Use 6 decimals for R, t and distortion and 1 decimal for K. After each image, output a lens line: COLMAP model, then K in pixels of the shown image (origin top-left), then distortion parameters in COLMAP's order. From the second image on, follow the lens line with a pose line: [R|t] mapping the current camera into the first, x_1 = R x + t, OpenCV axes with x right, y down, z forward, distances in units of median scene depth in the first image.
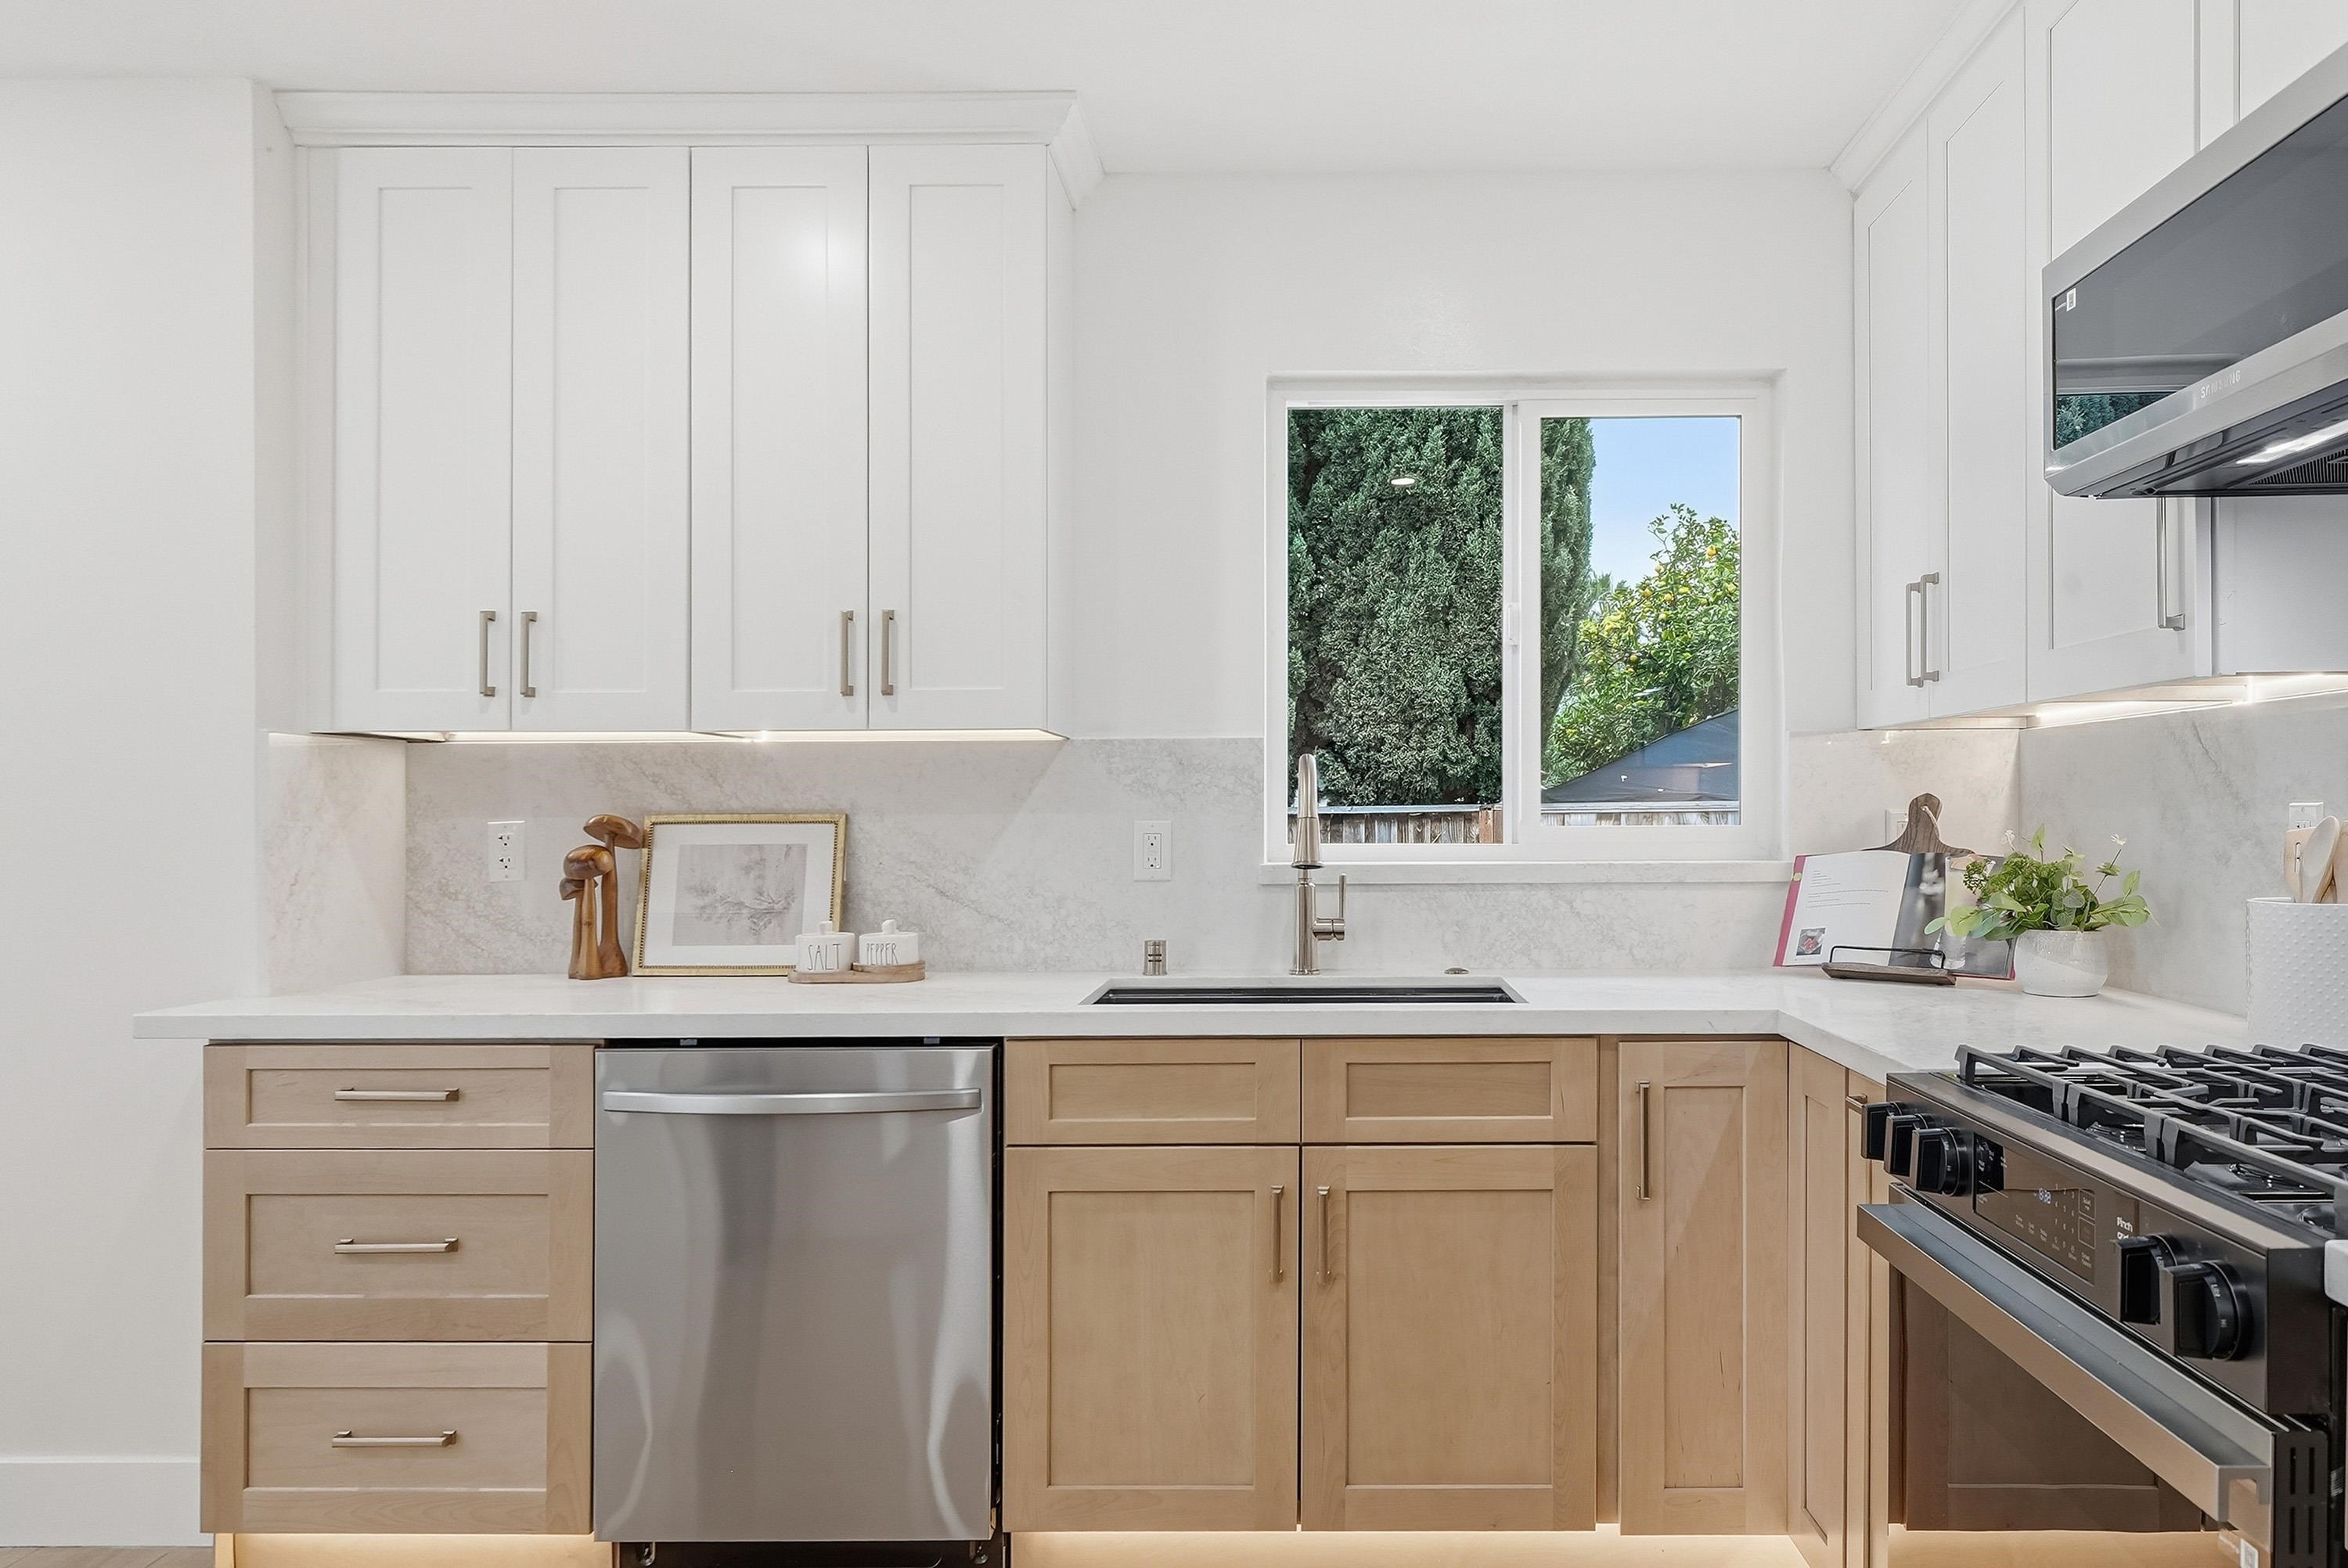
lens RADIAL K [[1635.8, 0, 1308.5], [0, 1635.8, 803.9], [0, 0, 1]] dist [0.001649, 0.000659]
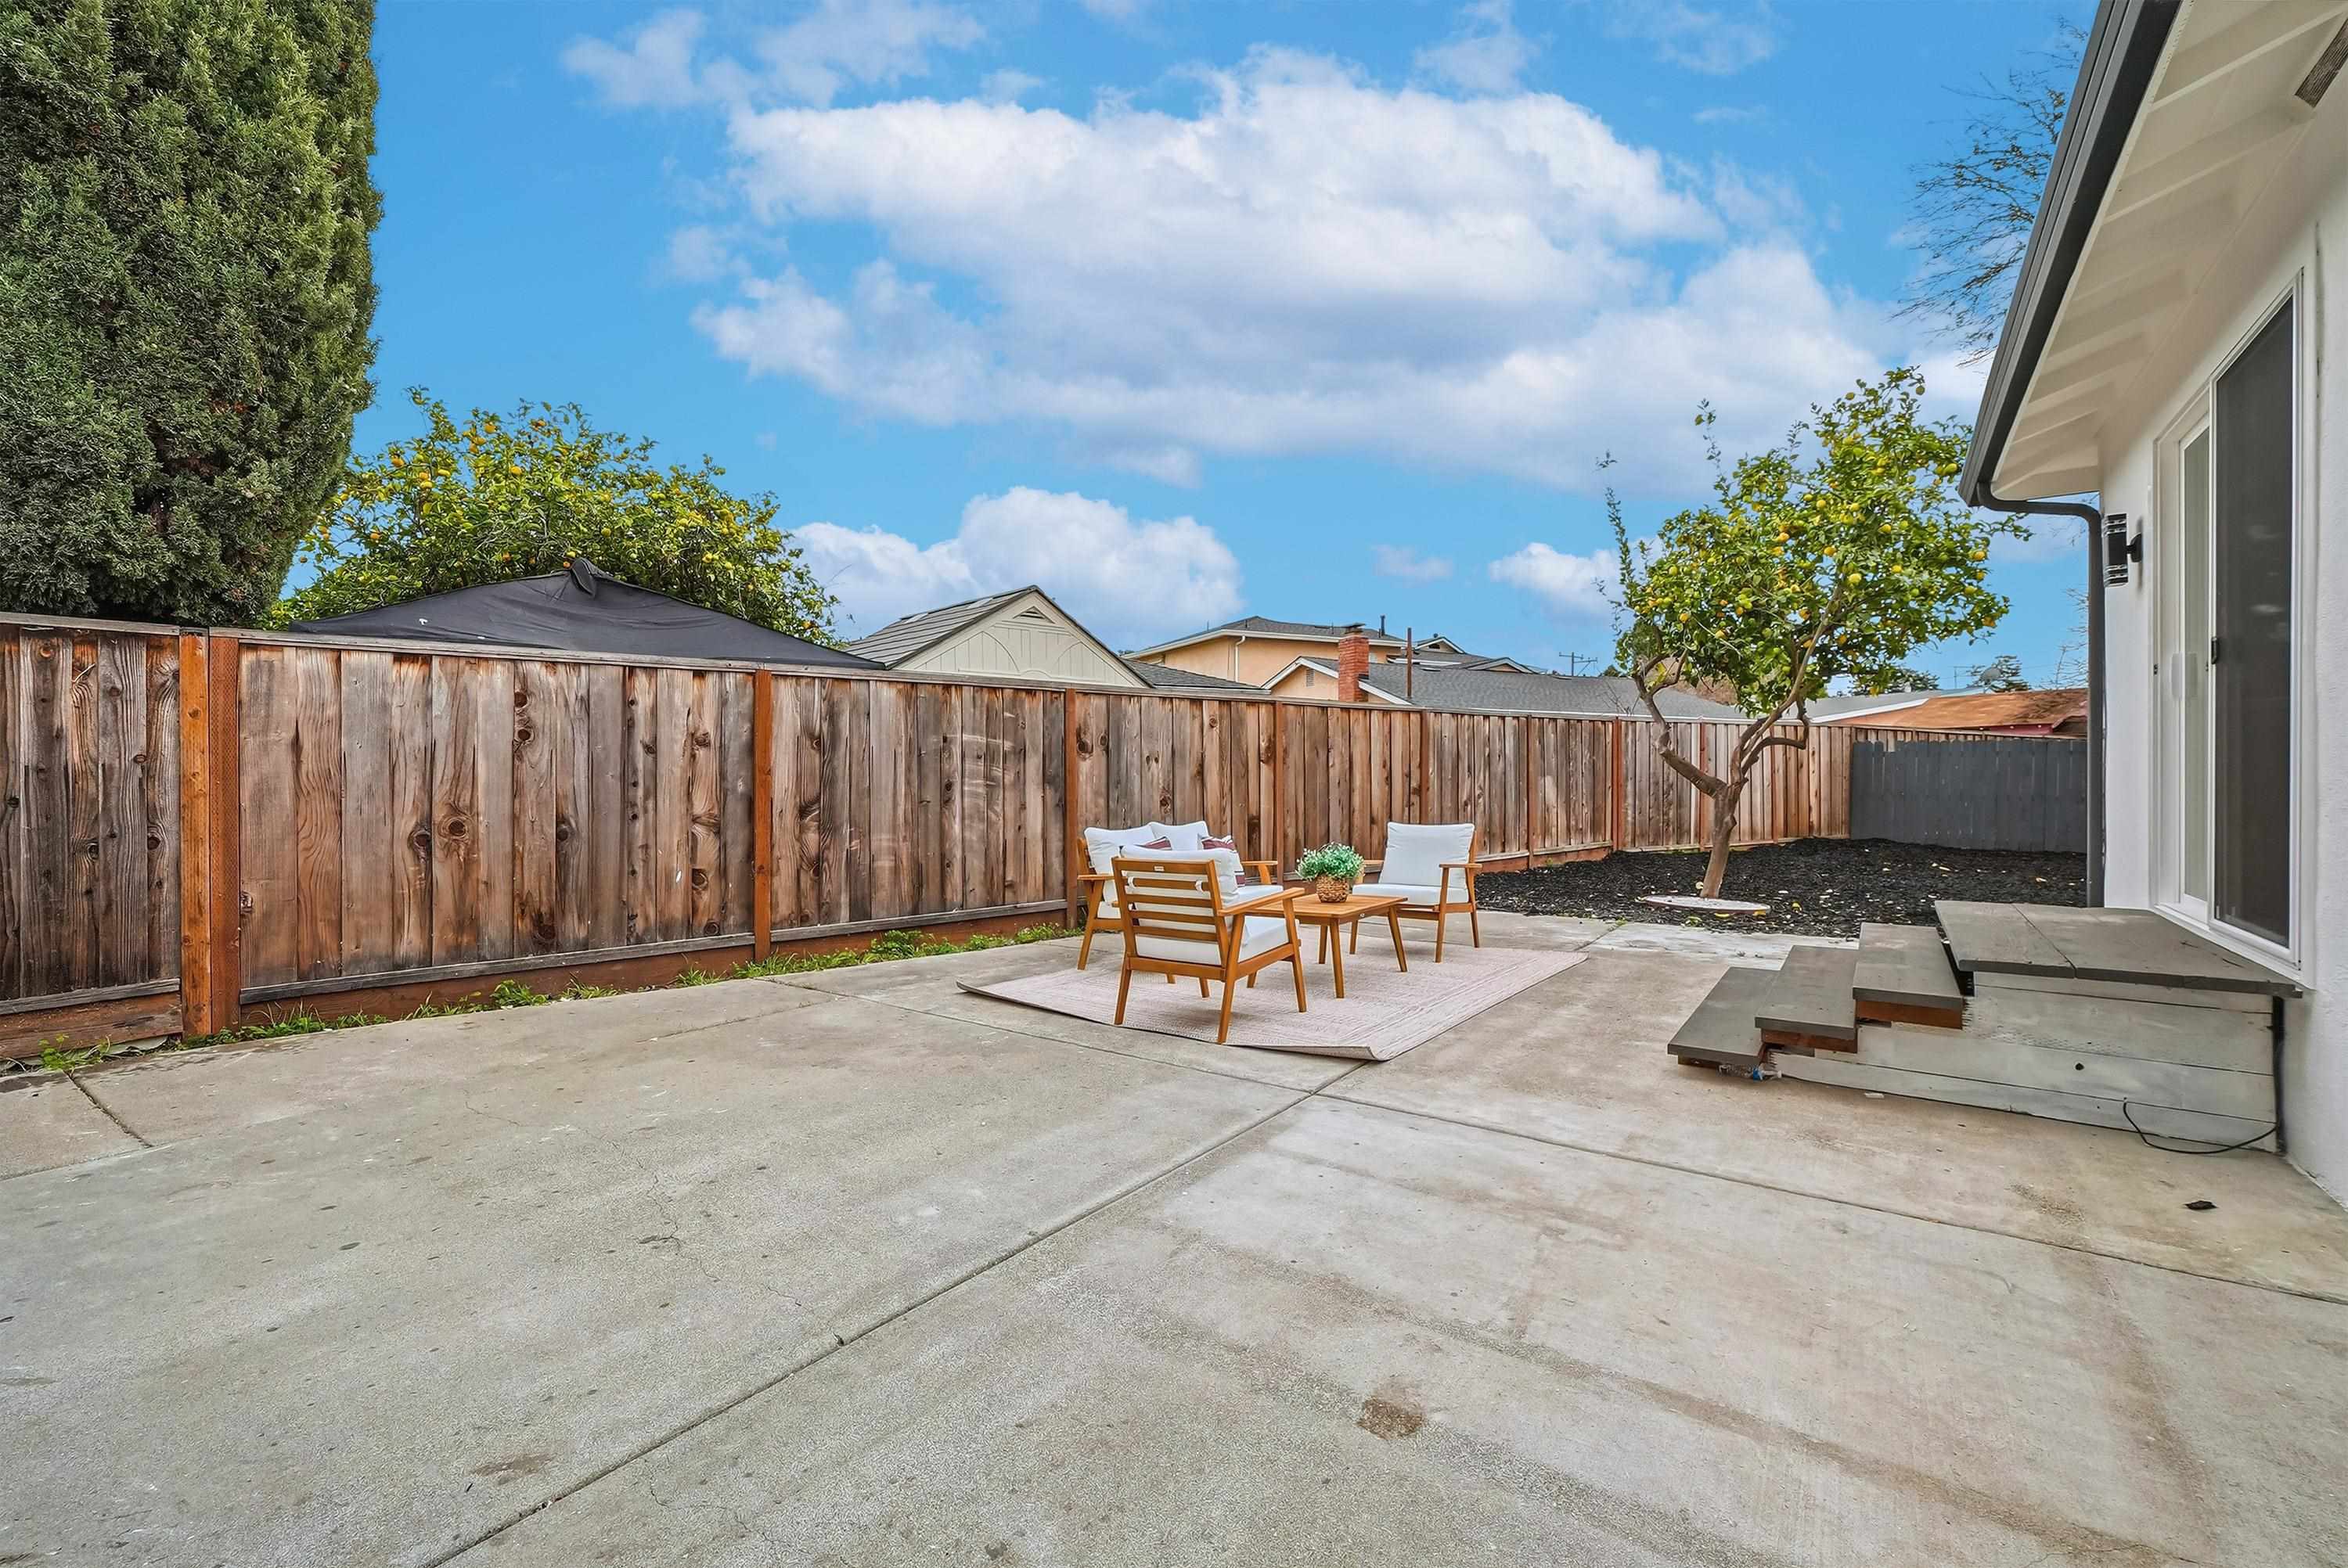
lens RADIAL K [[973.0, 0, 1176.8], [0, 973.0, 771.2], [0, 0, 1]] dist [-0.001359, 0.000679]
pose [[0.576689, -0.003100, 0.816958, 0.012632], [0.003135, 0.999994, 0.001582, 0.062892], [-0.816958, 0.001649, 0.576695, 0.430927]]
